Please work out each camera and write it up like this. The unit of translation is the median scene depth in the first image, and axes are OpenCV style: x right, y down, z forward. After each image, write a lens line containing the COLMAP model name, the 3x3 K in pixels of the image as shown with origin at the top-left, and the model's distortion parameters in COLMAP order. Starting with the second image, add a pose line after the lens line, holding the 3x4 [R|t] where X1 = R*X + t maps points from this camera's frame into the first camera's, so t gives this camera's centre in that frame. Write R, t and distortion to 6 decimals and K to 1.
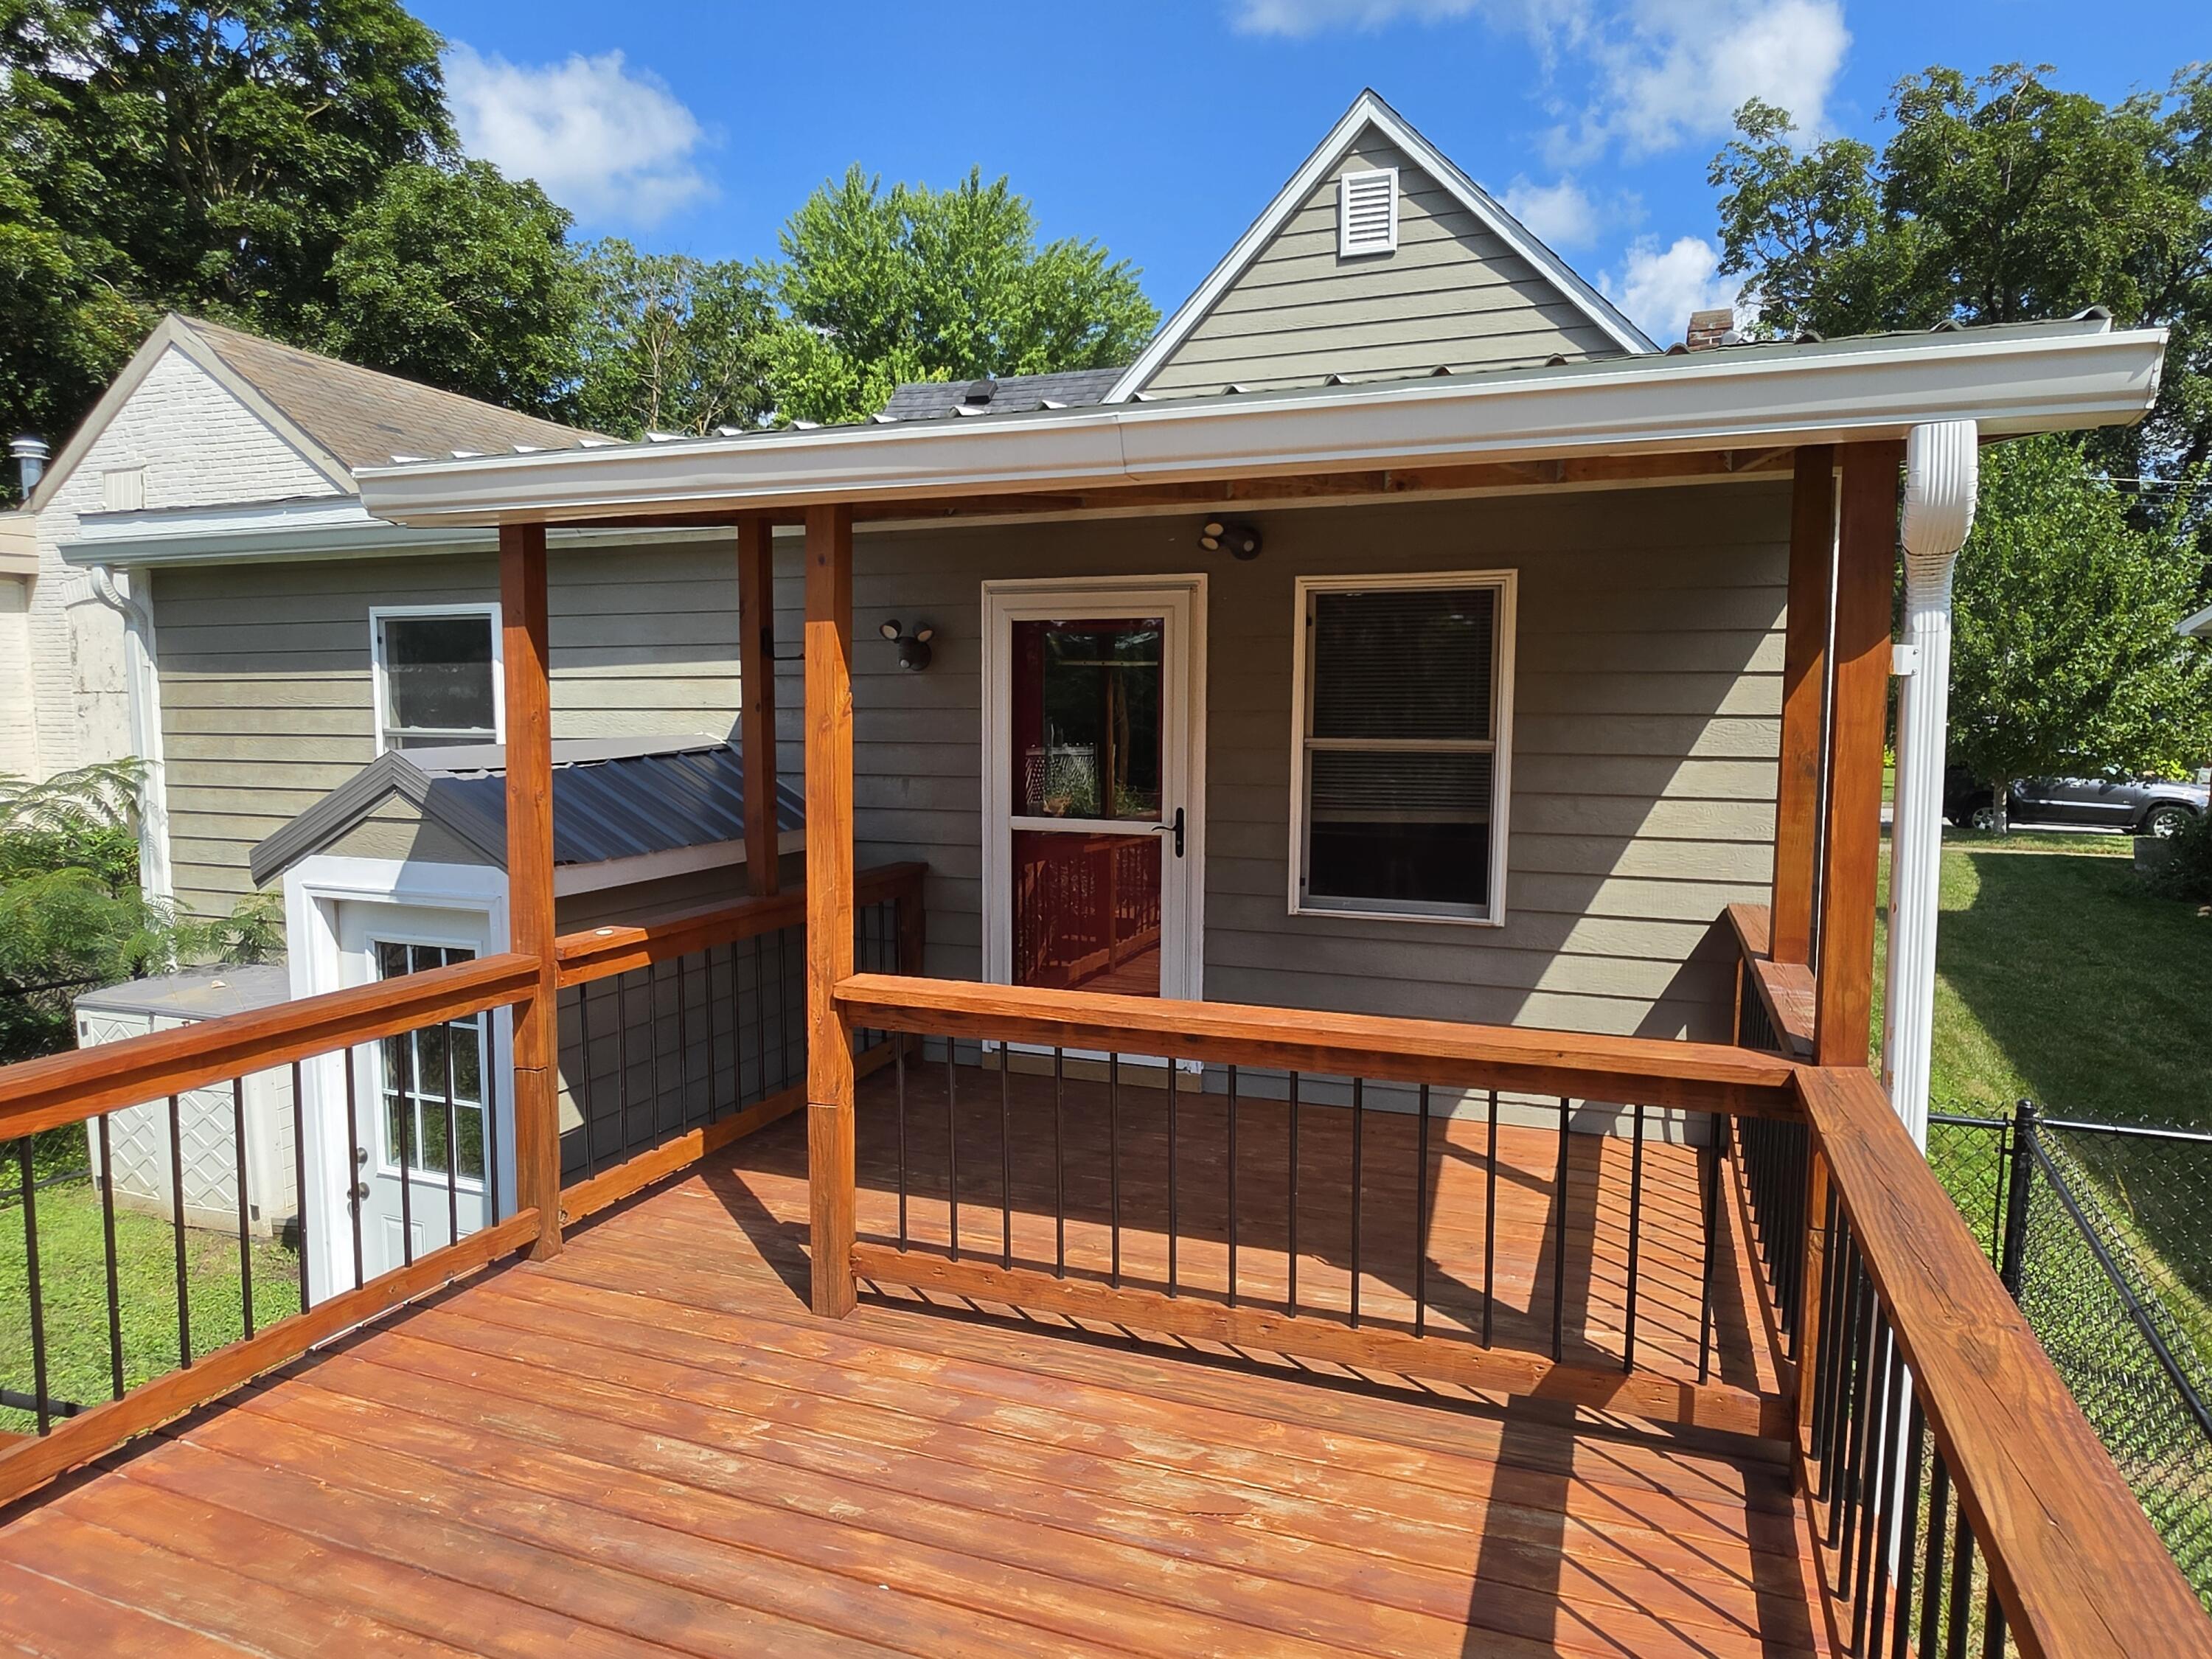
lens RADIAL K [[1303.2, 0, 1096.4], [0, 1303.2, 823.2], [0, 0, 1]] dist [0.008070, 0.002247]
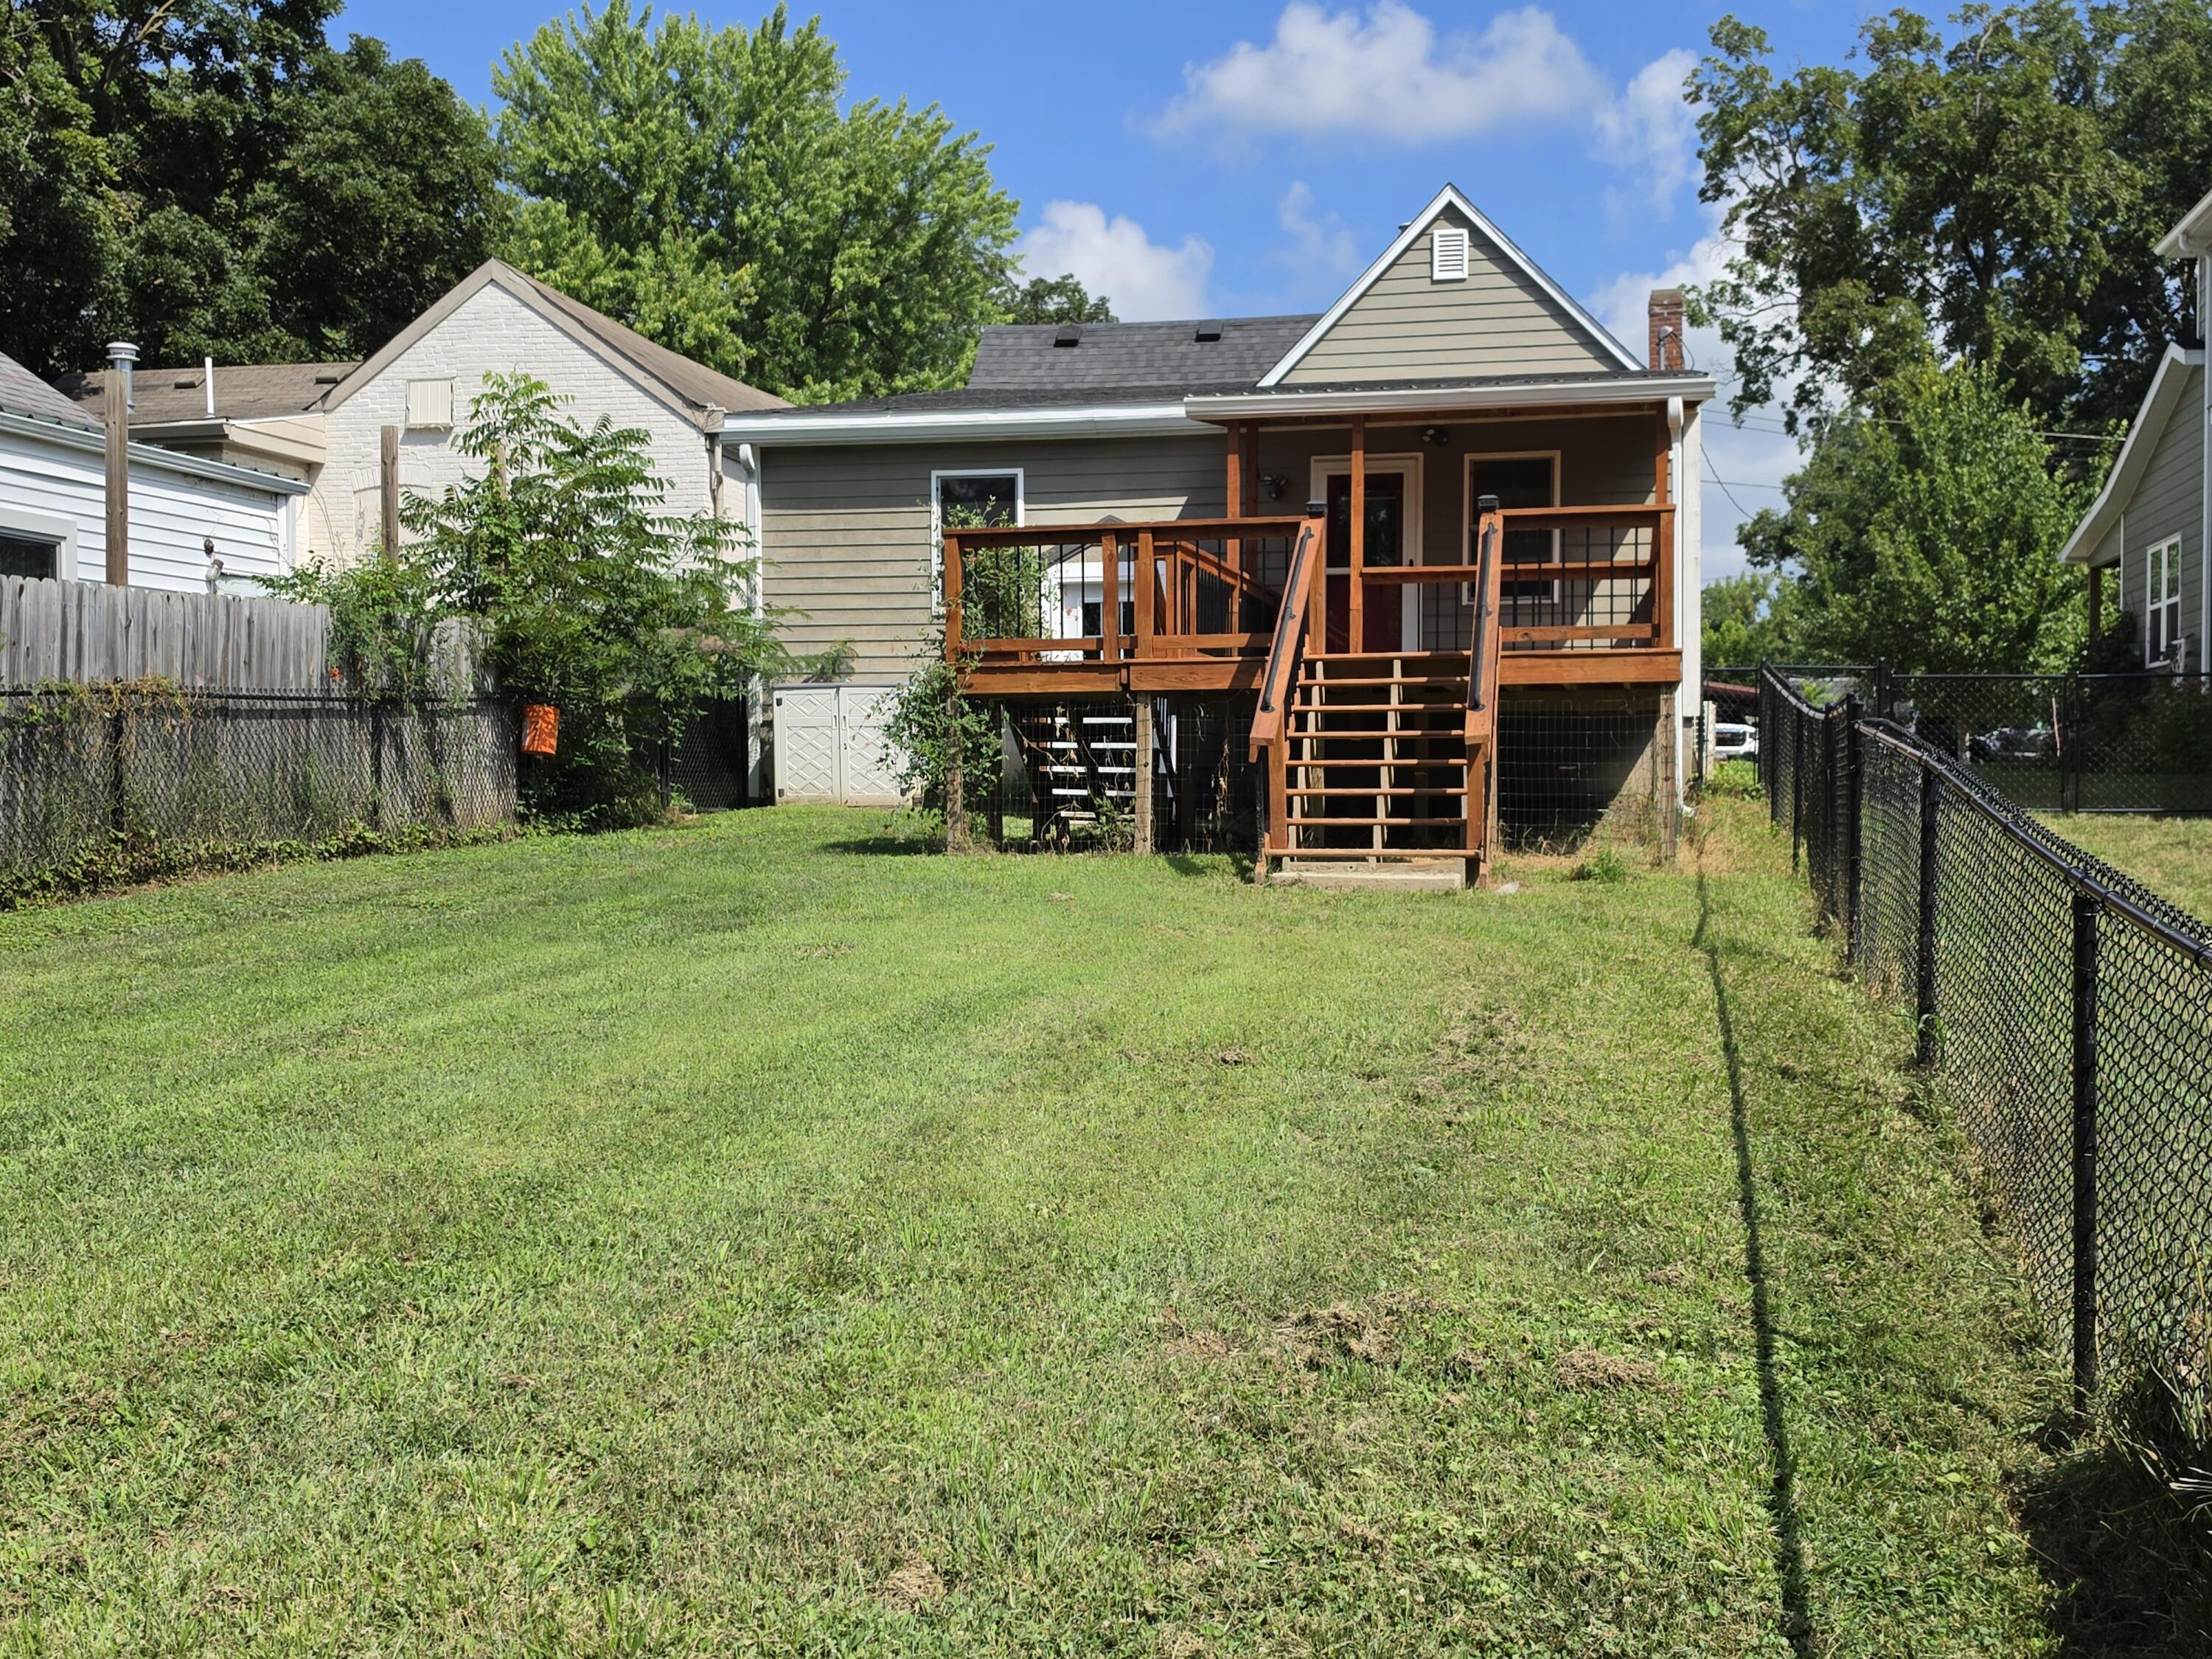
lens RADIAL K [[2276.9, 0, 1109.6], [0, 2276.9, 827.5], [0, 0, 1]] dist [0.118331, 0.000000]
pose [[0.986138, -0.002996, 0.165902, -0.189072], [0.016851, 0.996476, -0.082168, 0.130952], [-0.165071, 0.083825, 0.982713, -0.465251]]
